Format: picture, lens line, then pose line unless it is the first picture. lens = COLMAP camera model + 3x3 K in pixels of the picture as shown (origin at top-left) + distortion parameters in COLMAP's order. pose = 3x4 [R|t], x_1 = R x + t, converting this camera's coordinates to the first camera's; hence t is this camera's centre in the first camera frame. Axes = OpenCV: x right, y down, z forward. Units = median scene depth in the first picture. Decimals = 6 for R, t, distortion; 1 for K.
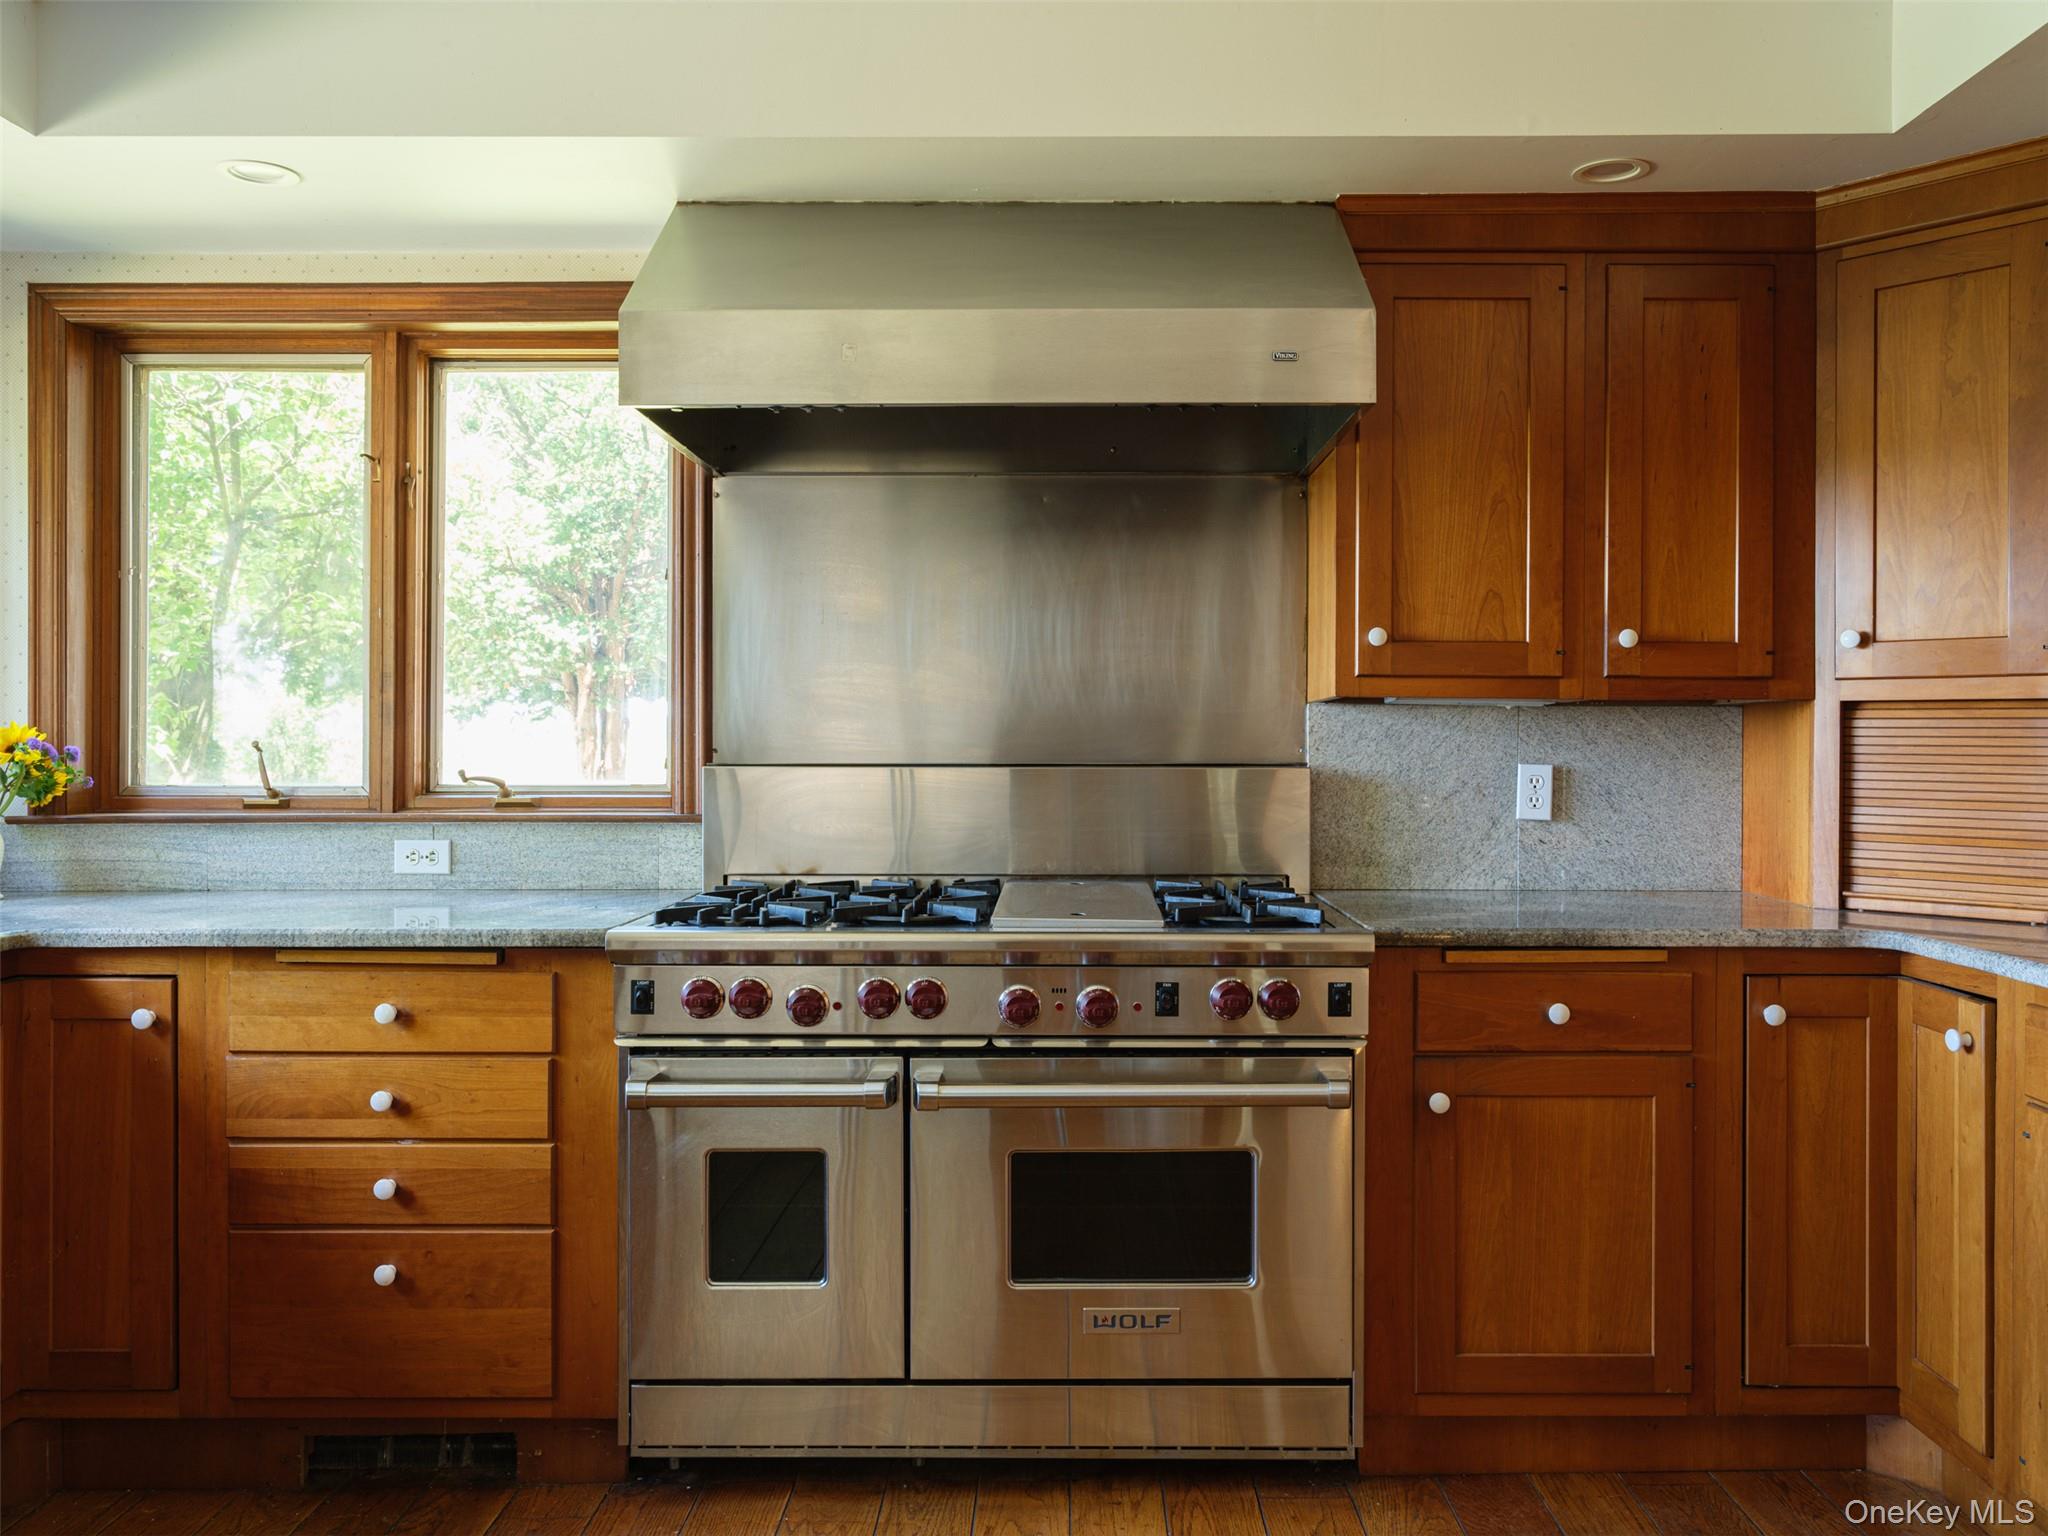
lens RADIAL K [[1554.7, 0, 1033.7], [0, 1554.7, 736.4], [0, 0, 1]] dist [-0.006112, 0.013626]
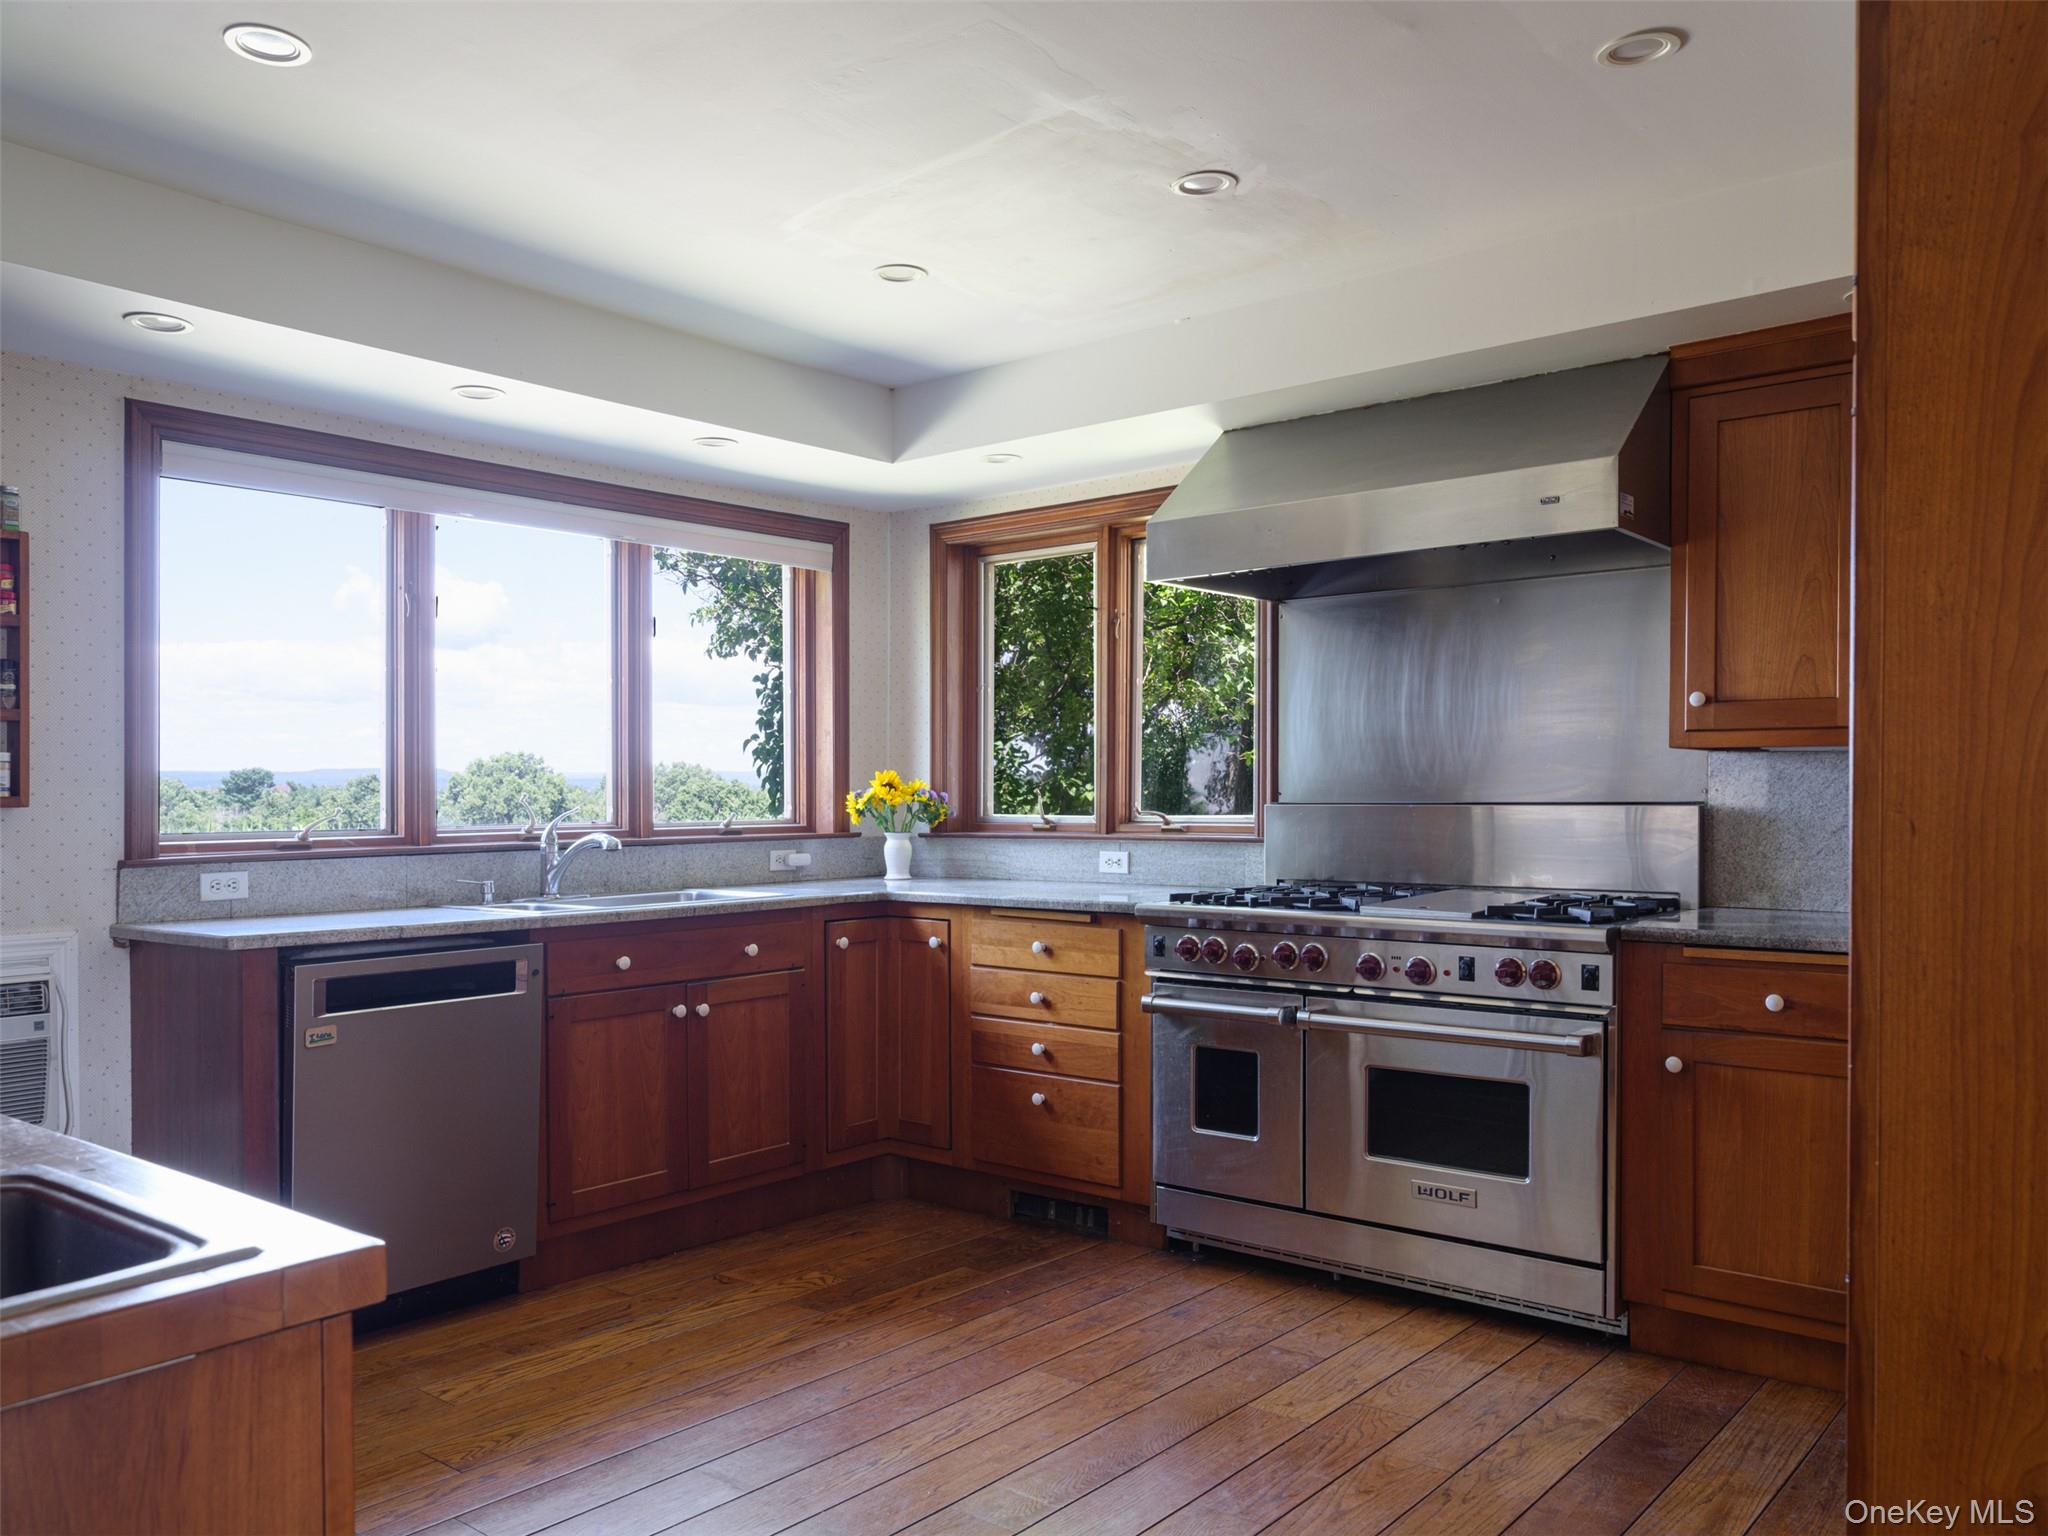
lens RADIAL K [[1554.7, 0, 1026.0], [0, 1554.7, 775.8], [0, 0, 1]] dist [-0.006112, 0.013626]
pose [[0.770675, -0.011750, -0.637121, 0.664388], [0.008318, 0.999930, -0.008380, 0.003369], [0.637175, 0.001159, 0.770719, -0.329535]]
